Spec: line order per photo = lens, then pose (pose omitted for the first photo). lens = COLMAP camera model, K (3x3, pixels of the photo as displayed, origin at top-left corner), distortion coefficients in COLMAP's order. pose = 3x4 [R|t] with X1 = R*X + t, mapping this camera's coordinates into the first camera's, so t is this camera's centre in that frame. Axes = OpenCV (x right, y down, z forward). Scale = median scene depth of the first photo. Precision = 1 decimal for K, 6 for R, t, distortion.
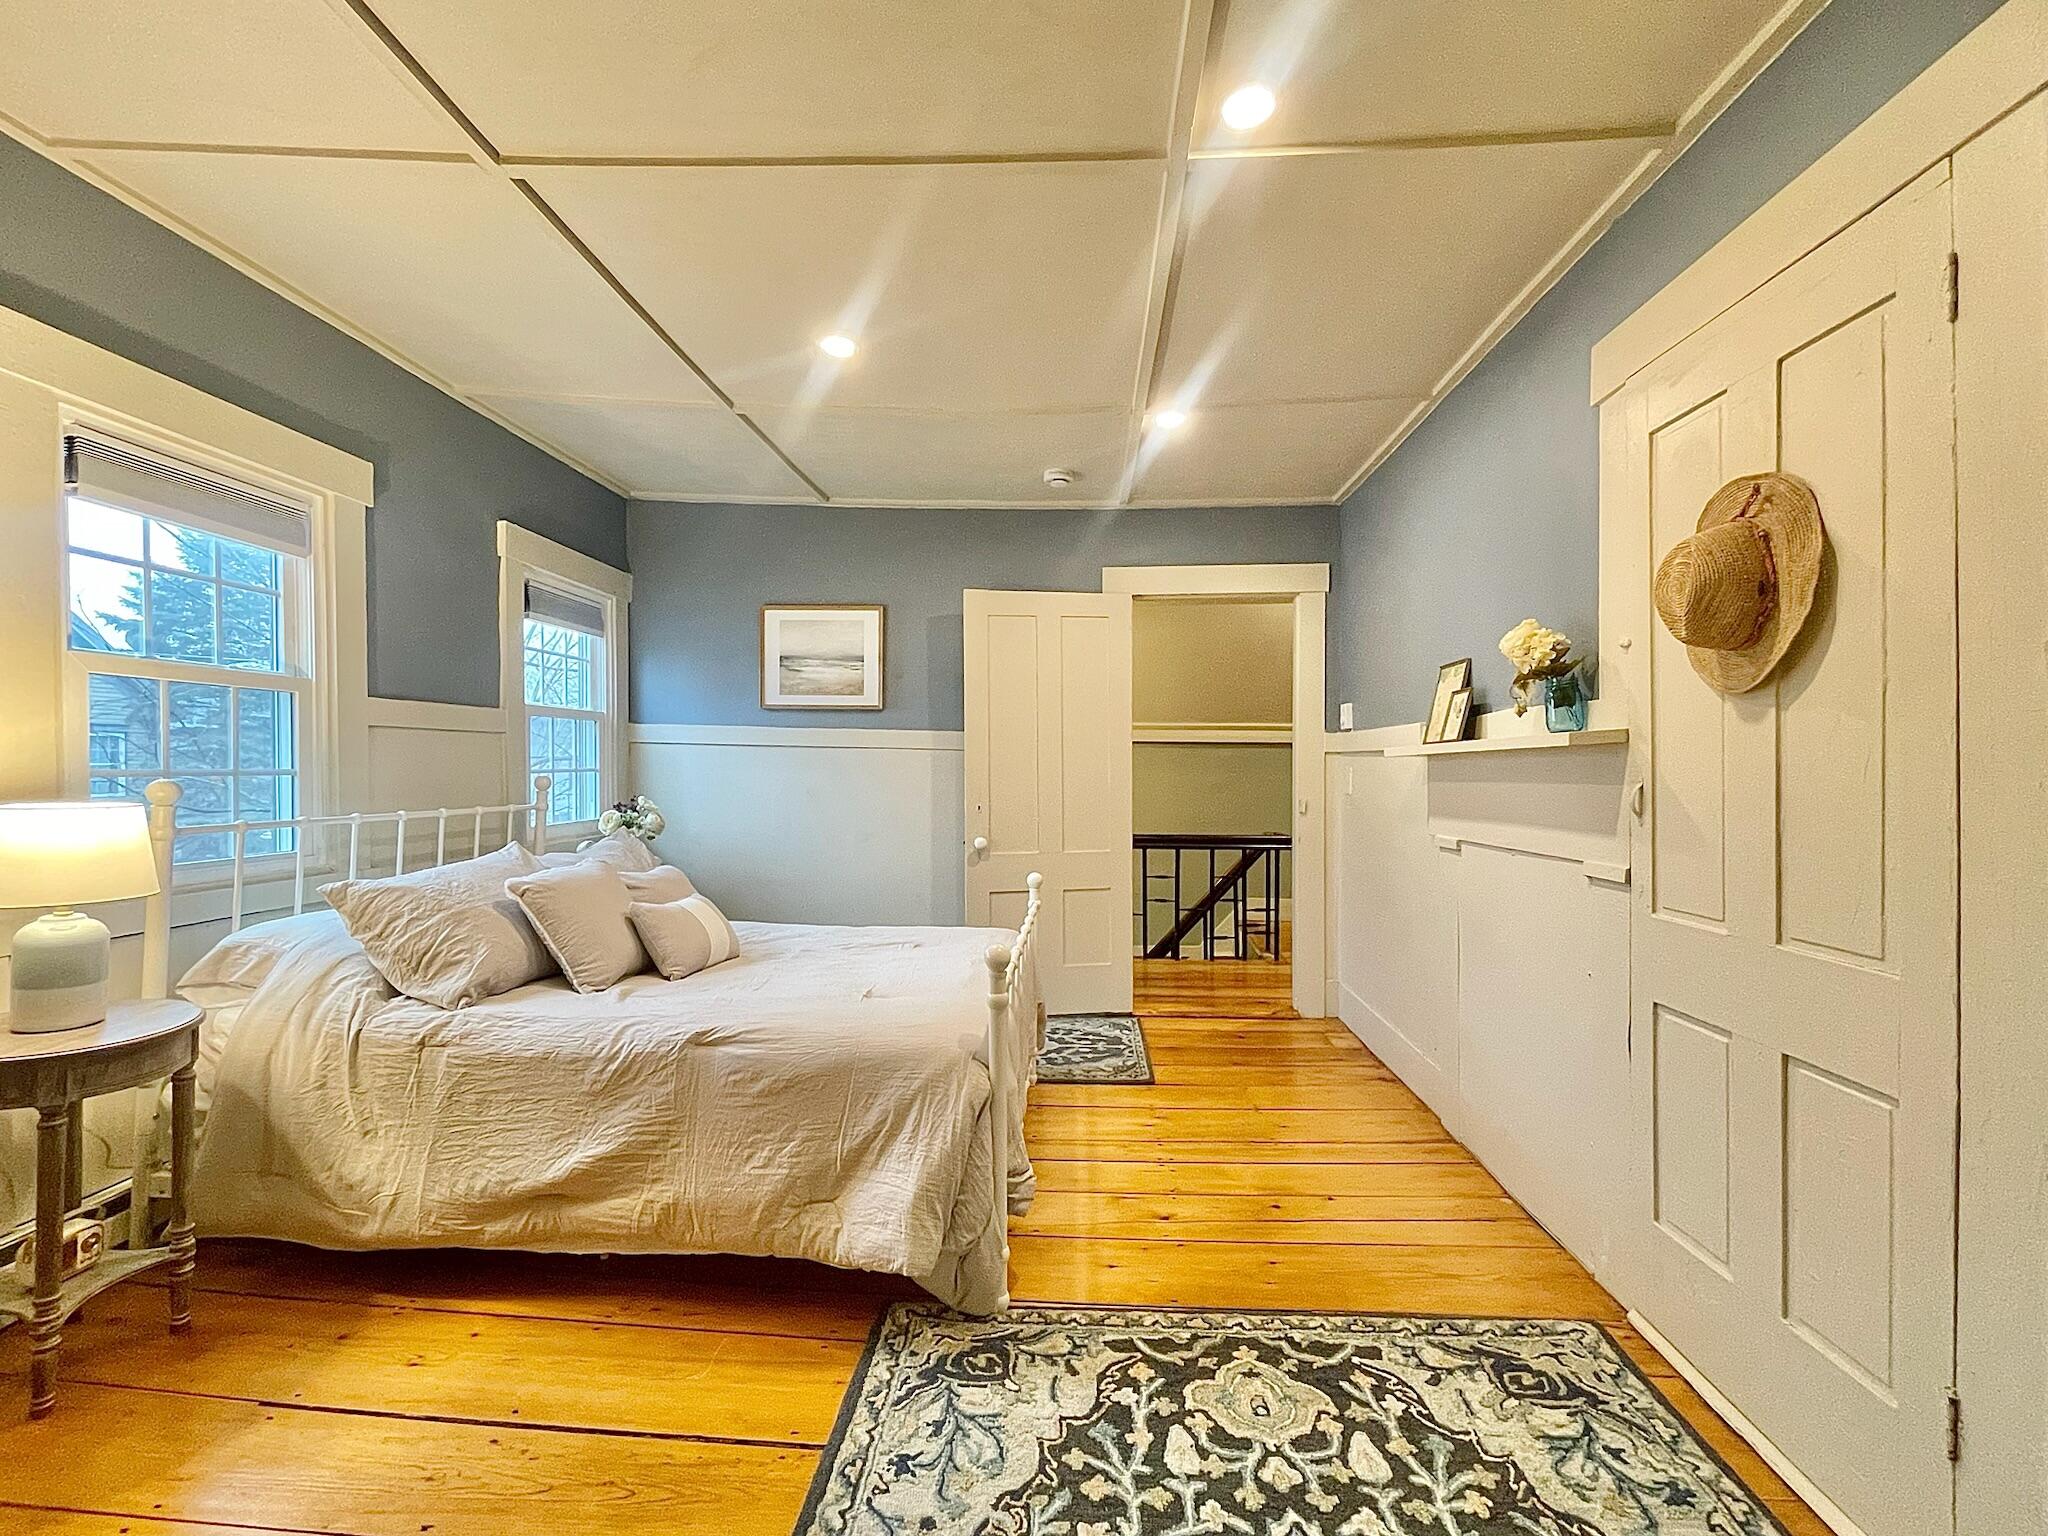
lens RADIAL K [[835.4, 0, 1024.0], [0, 835.4, 768.0], [0, 0, 1]] dist [-0.000245, -0.000293]
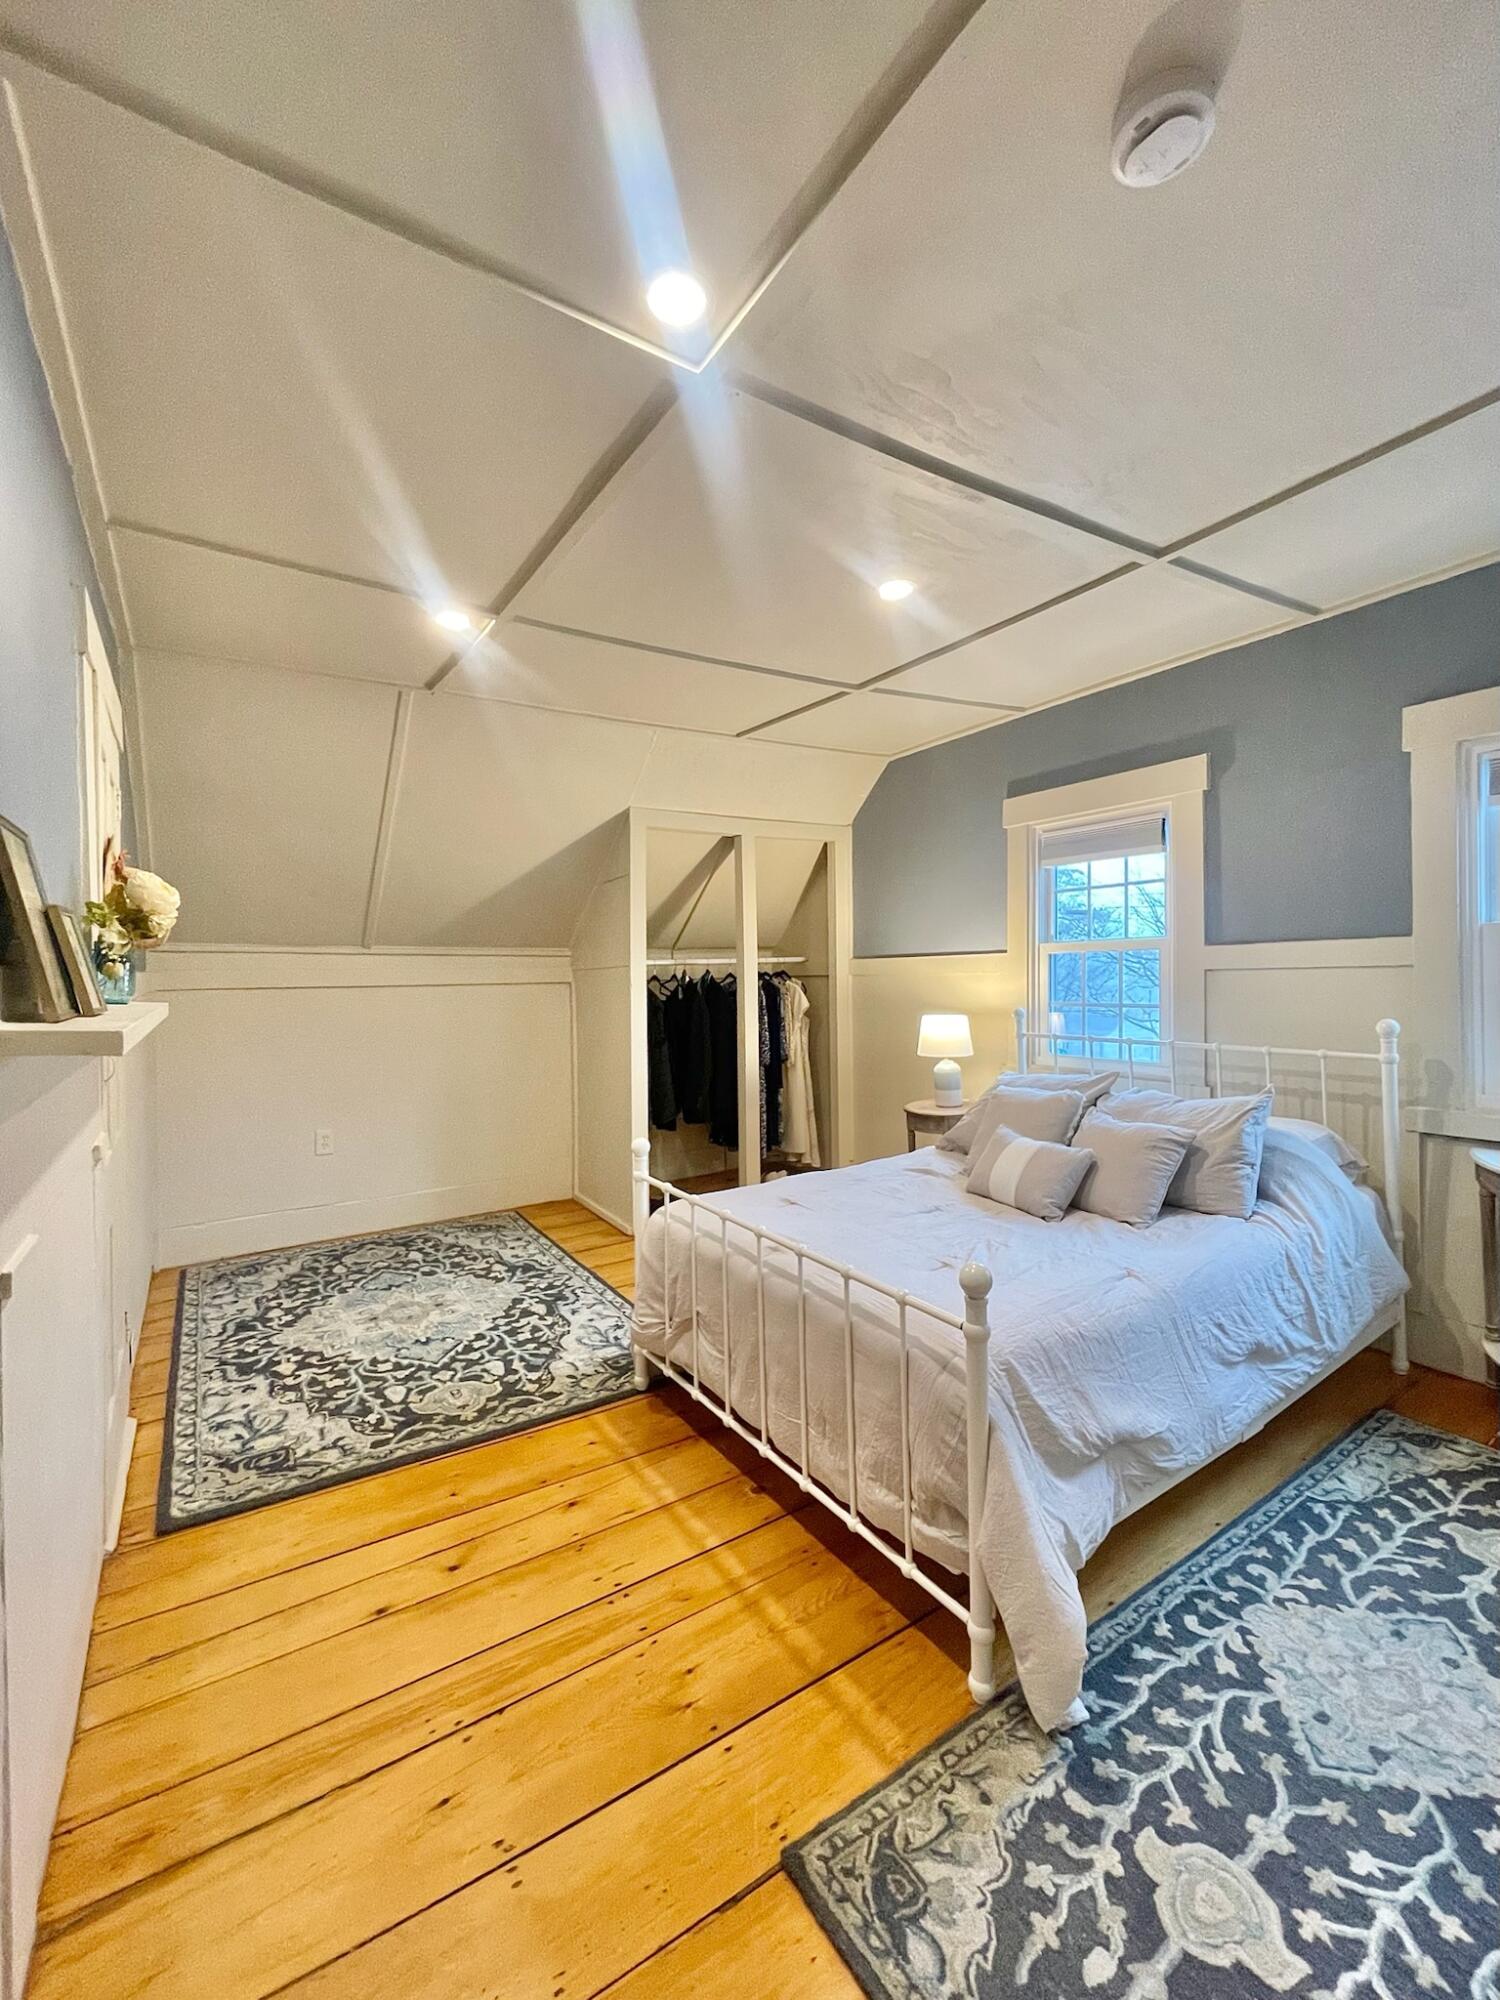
lens RADIAL K [[815.8, 0, 750.0], [0, 815.8, 1000.0], [0, 0, 1]] dist [-0.000245, -0.000293]
pose [[-0.786763, 0.021922, -0.616865, 0.798234], [0.009215, 0.999675, 0.023774, -0.071405], [0.617186, 0.013020, -0.786710, 2.597673]]
